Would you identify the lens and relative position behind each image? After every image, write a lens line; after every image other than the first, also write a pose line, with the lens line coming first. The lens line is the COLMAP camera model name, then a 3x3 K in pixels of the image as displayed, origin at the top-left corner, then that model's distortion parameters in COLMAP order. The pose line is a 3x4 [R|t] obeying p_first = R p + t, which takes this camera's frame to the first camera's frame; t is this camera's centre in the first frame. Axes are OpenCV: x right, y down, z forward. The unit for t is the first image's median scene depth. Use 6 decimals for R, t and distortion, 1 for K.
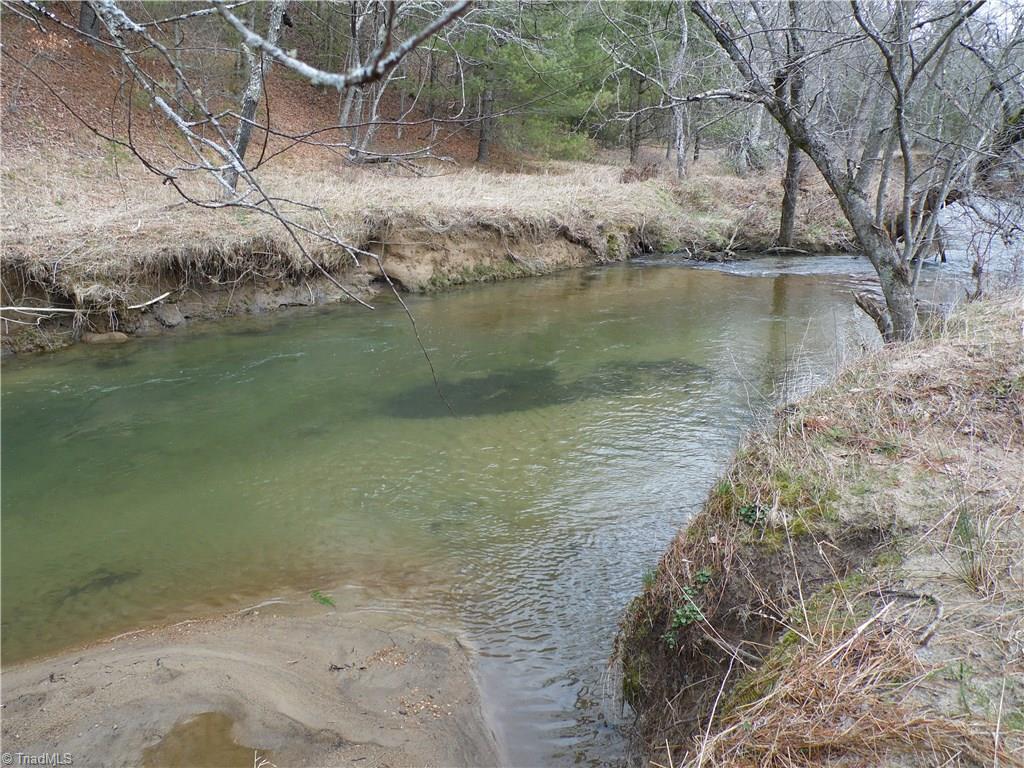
lens RADIAL K [[821.3, 0, 513.8], [0, 821.3, 381.9], [0, 0, 1]] dist [0.009706, -0.008403]
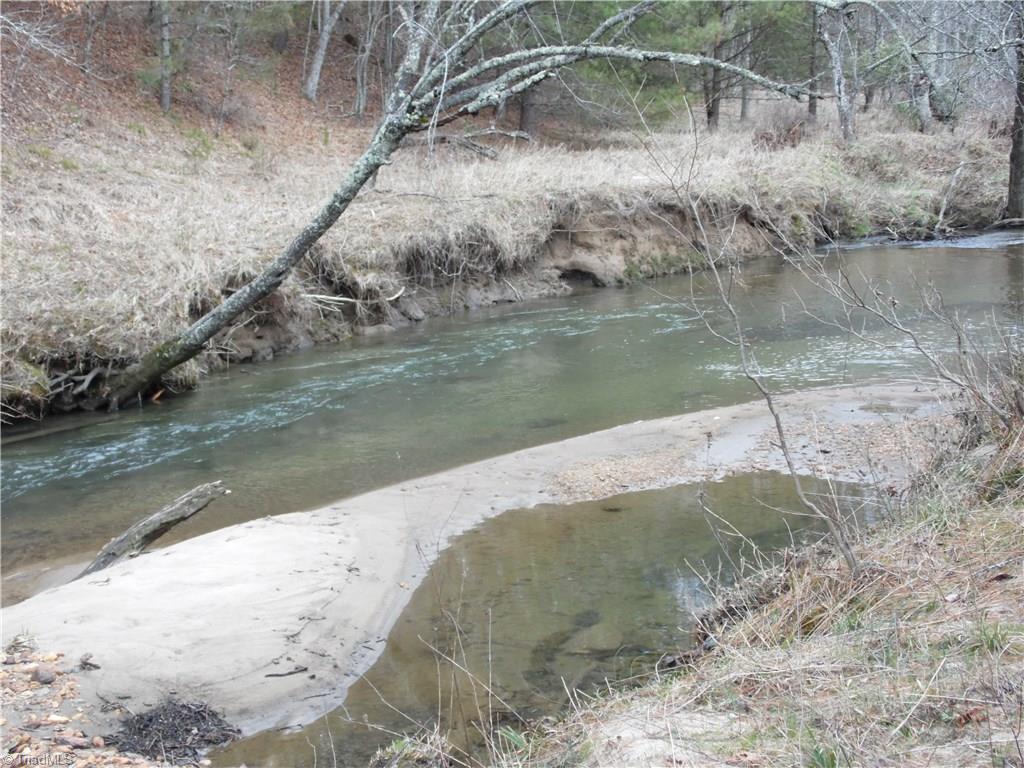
lens RADIAL K [[1941.8, 0, 510.1], [0, 1941.8, 383.0], [0, 0, 1]] dist [0.436292, 0.000000]
pose [[0.989212, -0.072115, 0.127515, -0.456564], [0.089264, 0.986906, -0.134341, 0.231430], [-0.116157, 0.144274, 0.982697, -0.870737]]
